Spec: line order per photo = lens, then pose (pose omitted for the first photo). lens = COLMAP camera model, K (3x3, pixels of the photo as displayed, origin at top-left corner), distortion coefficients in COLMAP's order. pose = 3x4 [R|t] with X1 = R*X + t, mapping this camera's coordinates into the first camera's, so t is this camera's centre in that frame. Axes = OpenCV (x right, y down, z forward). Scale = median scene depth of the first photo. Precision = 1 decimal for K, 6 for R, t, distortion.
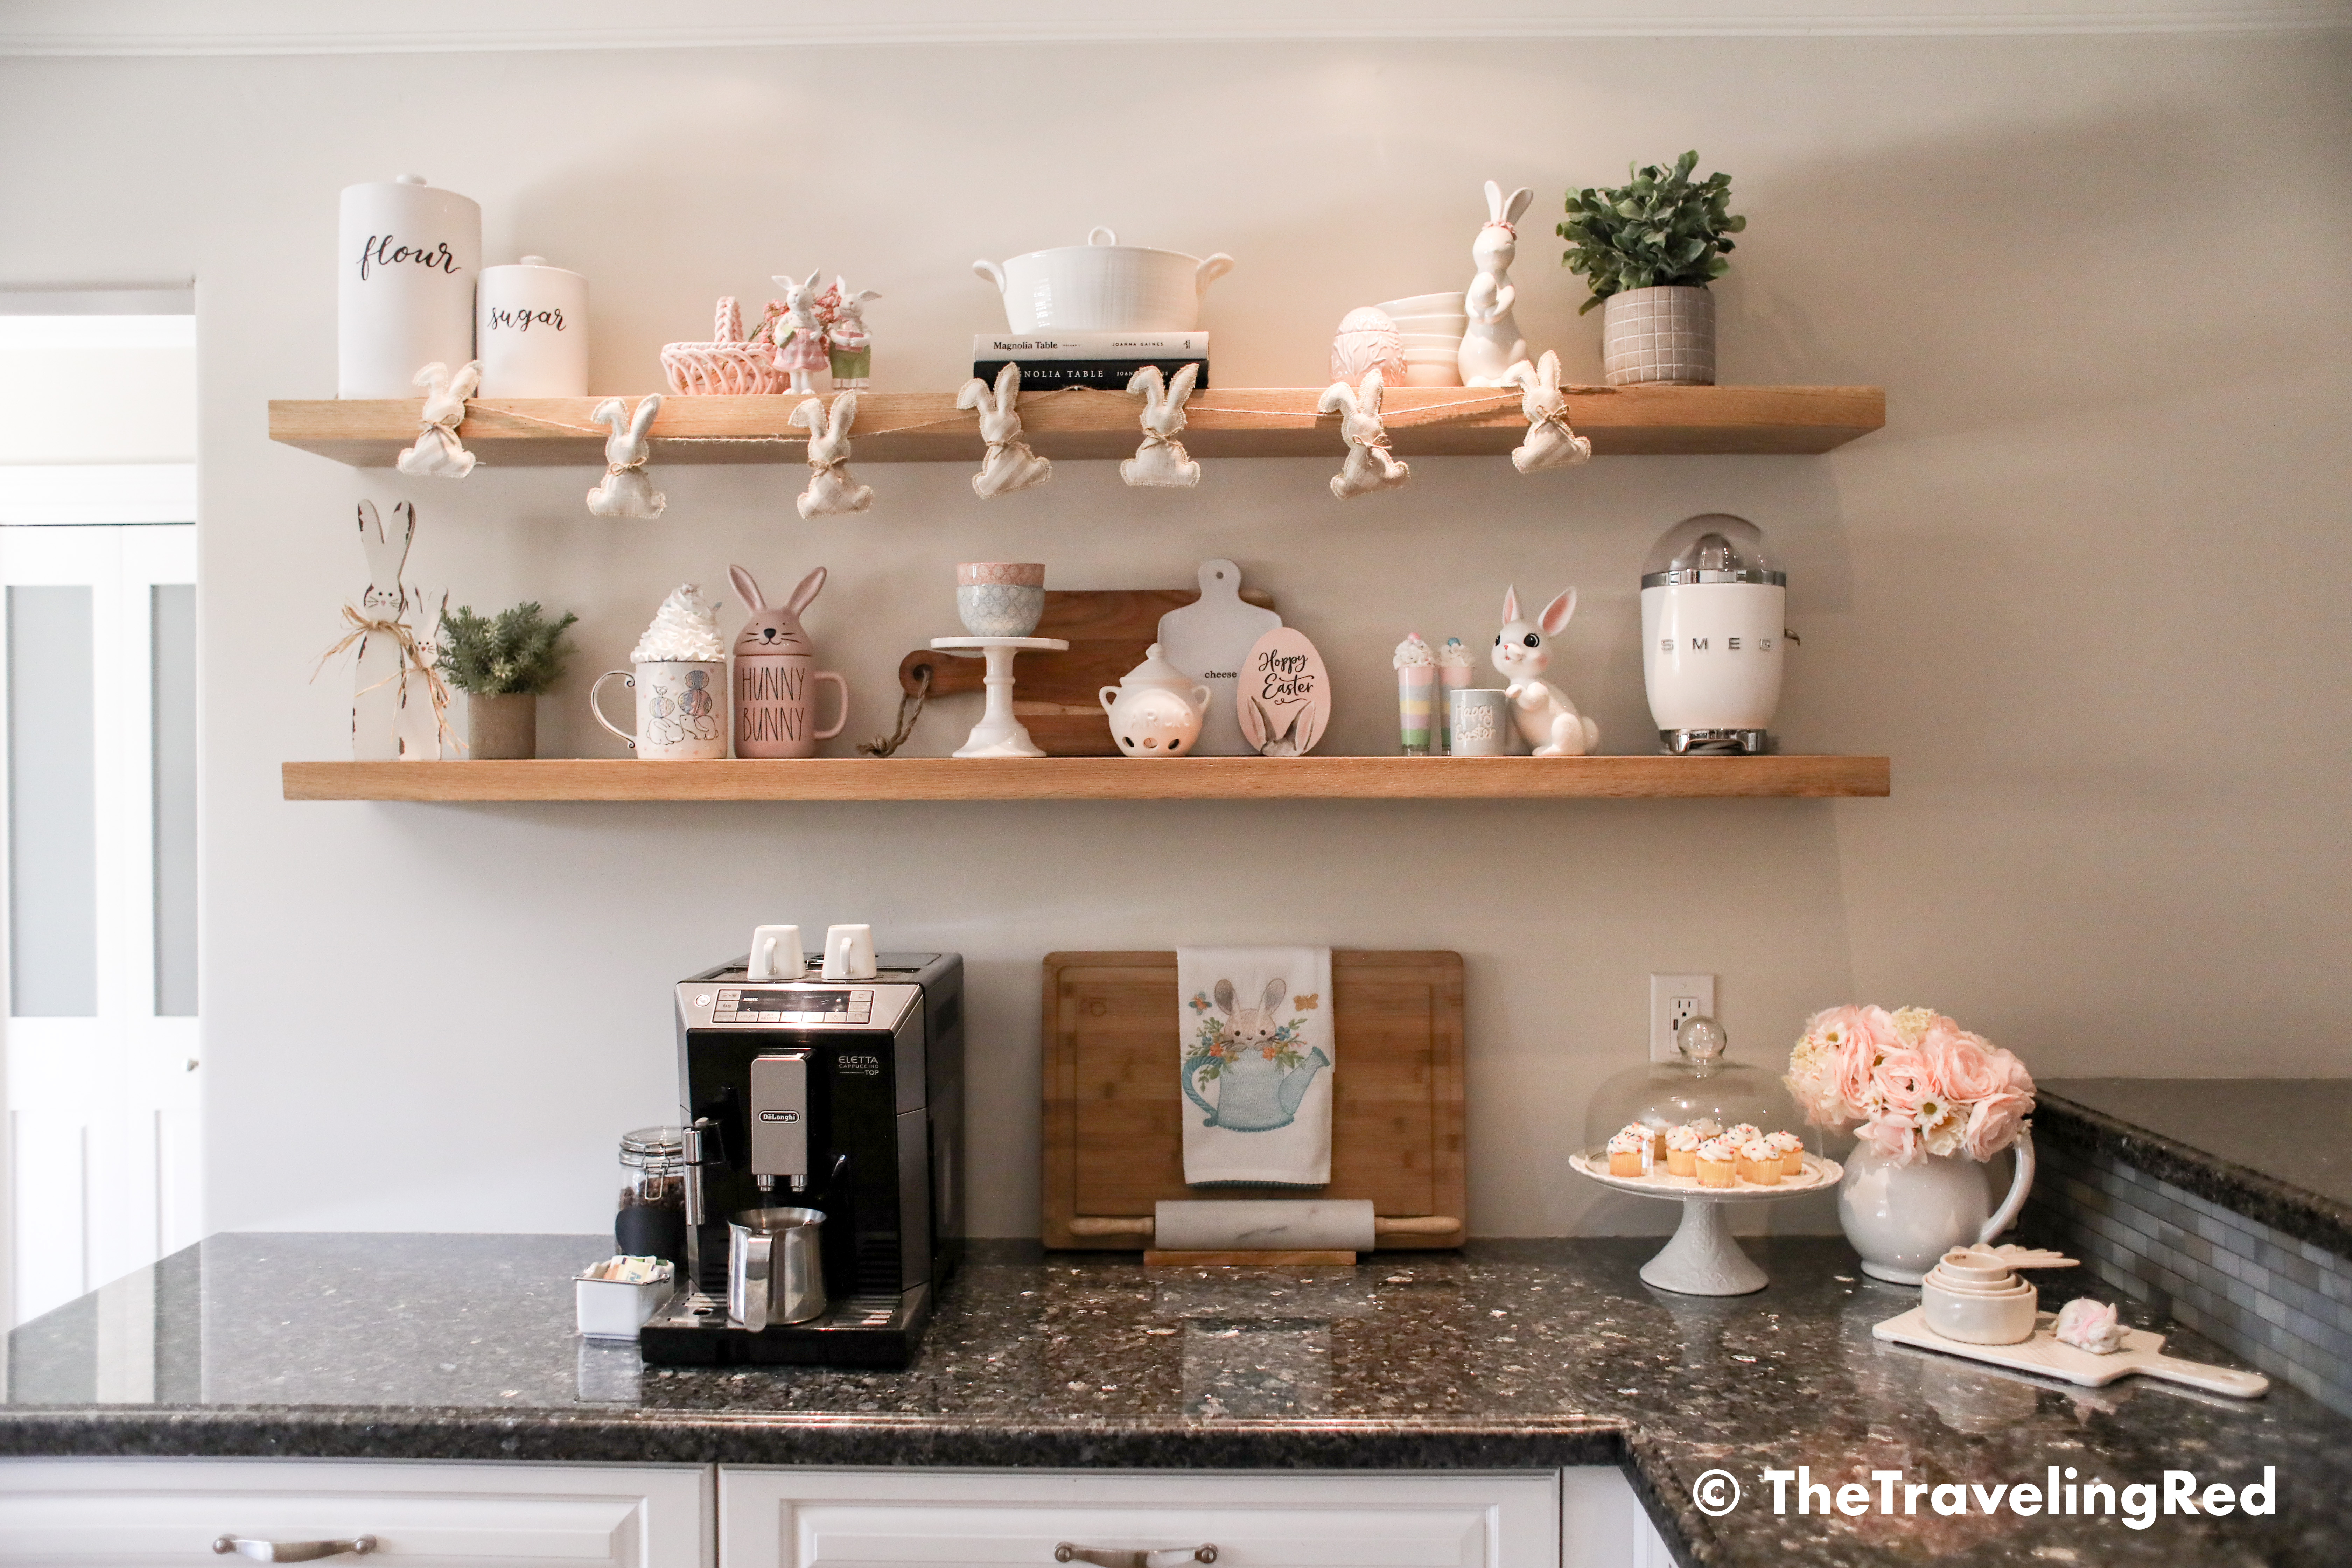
lens RADIAL K [[1889.4, 0, 1170.7], [0, 1889.4, 790.4], [0, 0, 1]] dist [-0.104345, 0.129201]
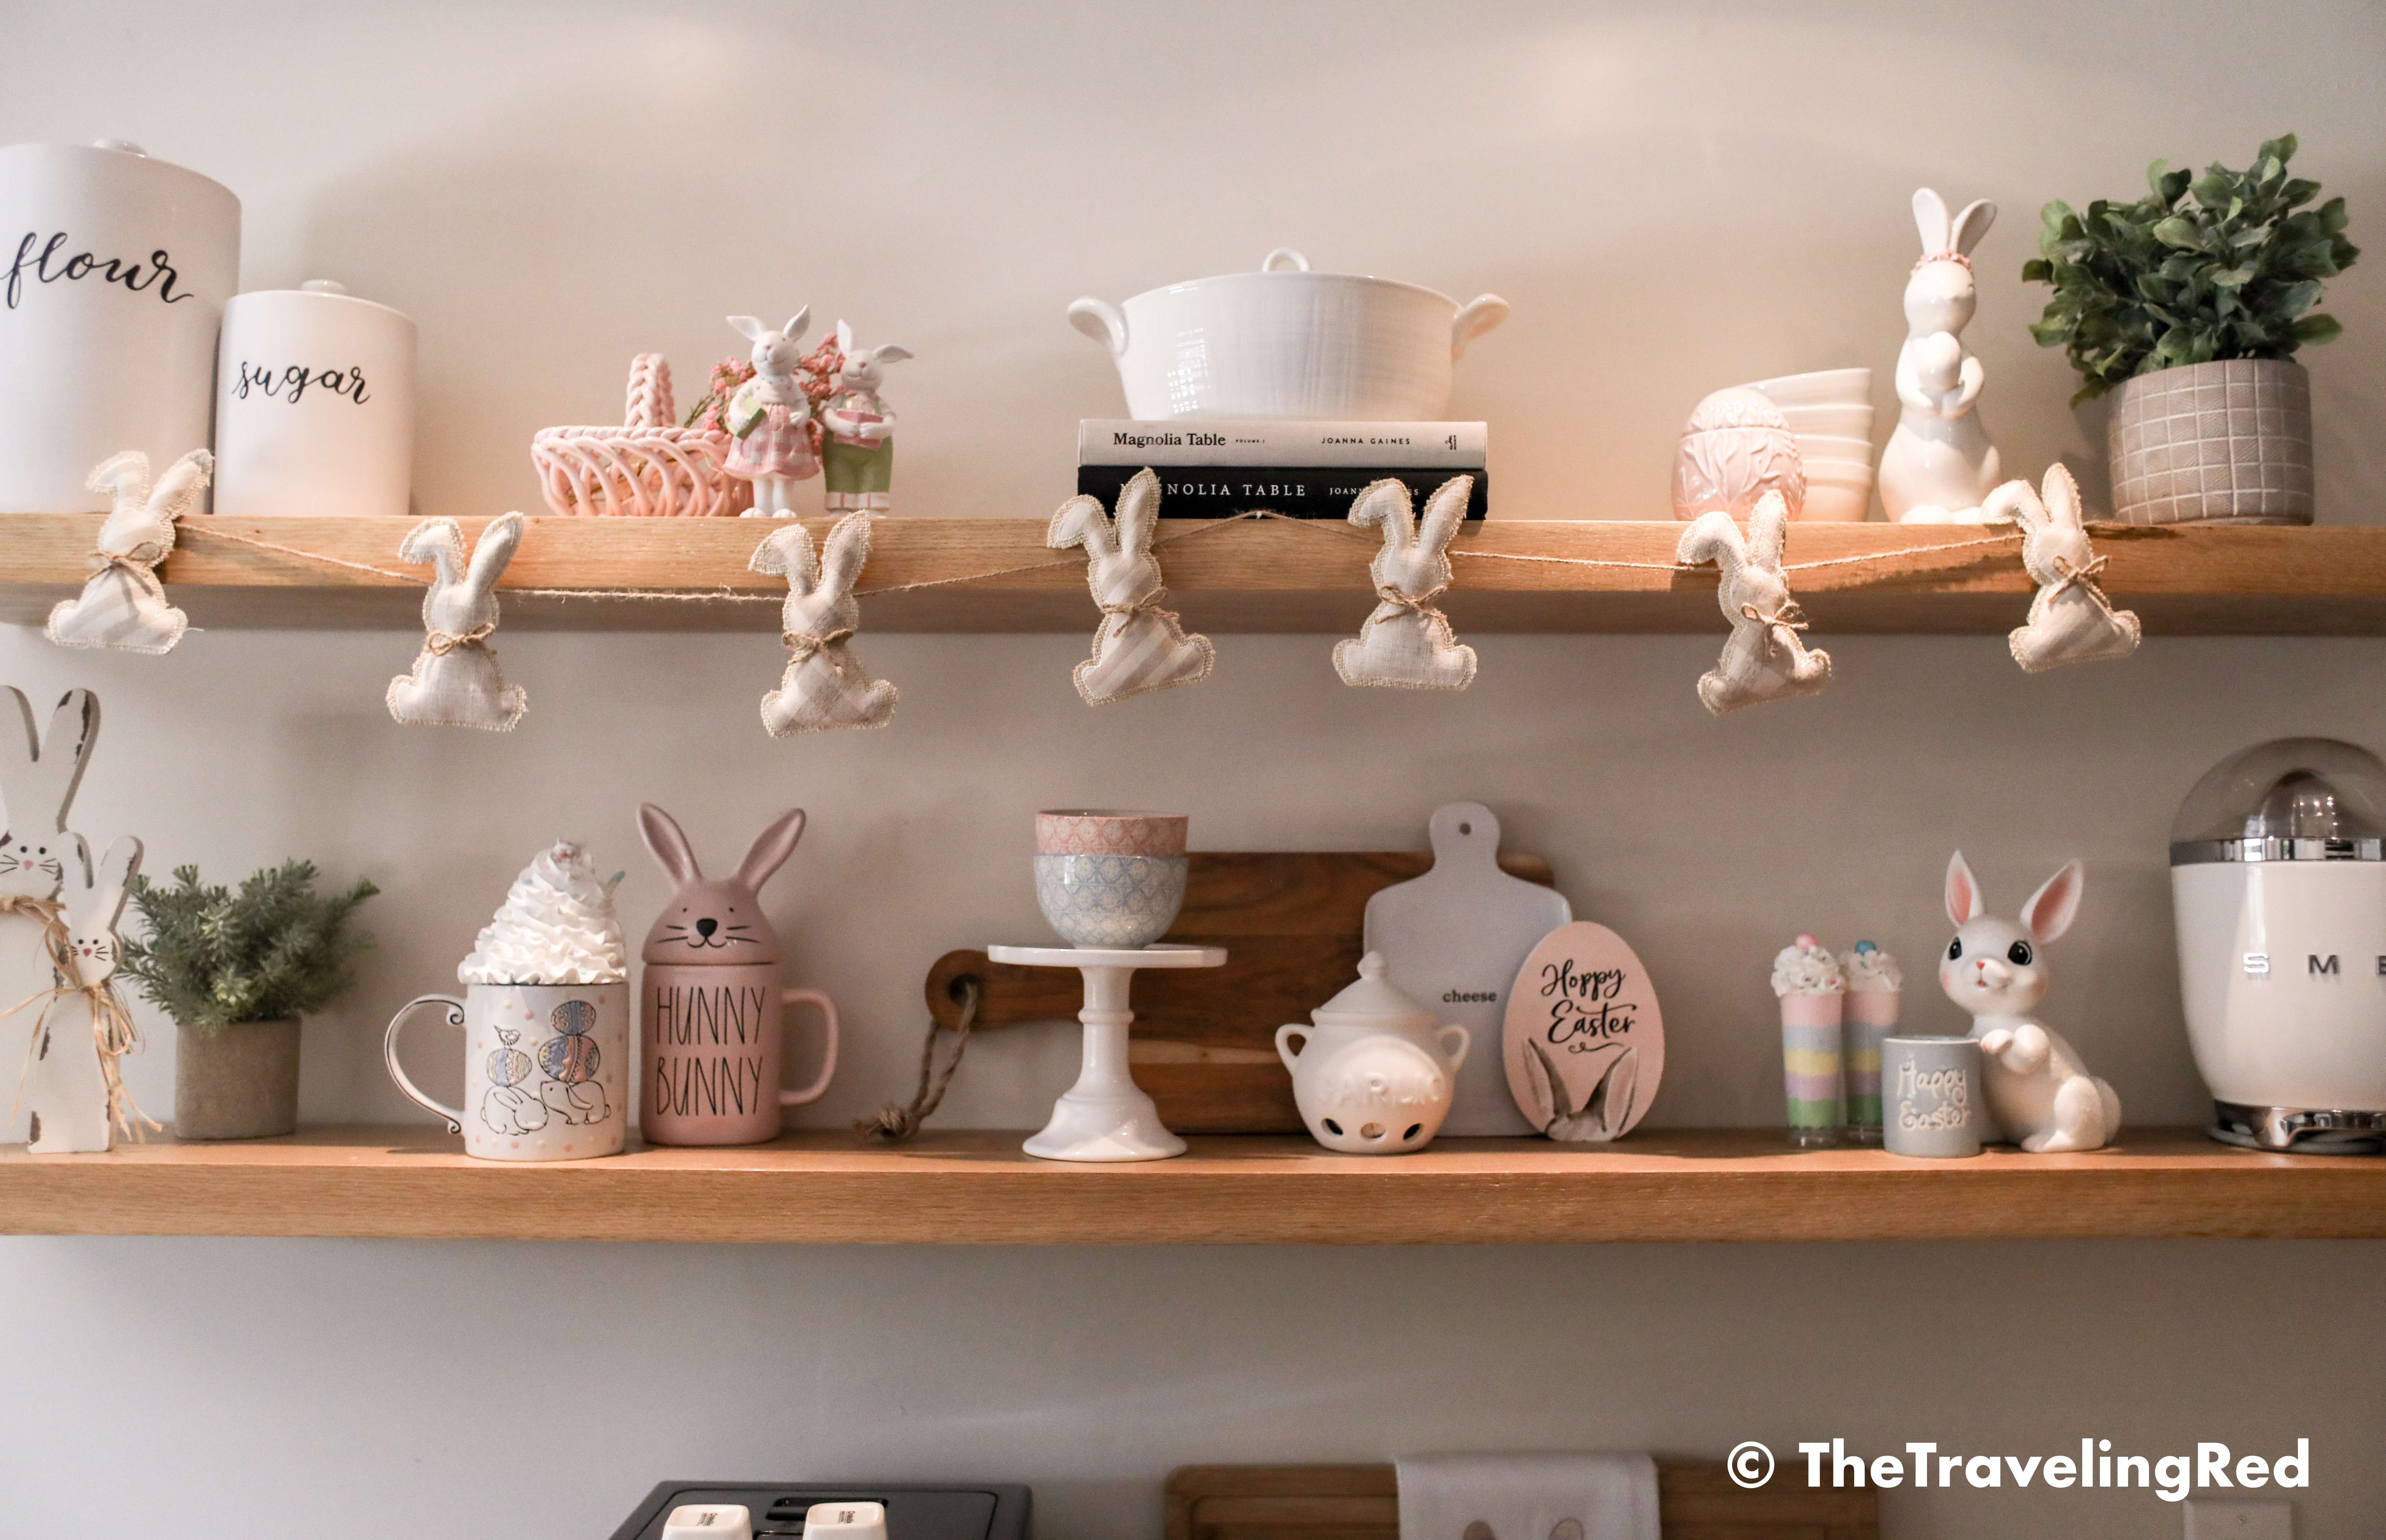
lens RADIAL K [[1947.7, 0, 1186.8], [0, 1947.7, 750.6], [0, 0, 1]] dist [-0.105129, 0.131885]
pose [[0.999446, 0.009974, 0.031740, -0.087754], [-0.006812, 0.995140, -0.098229, -0.082487], [-0.032565, 0.097959, 0.994658, 0.410703]]
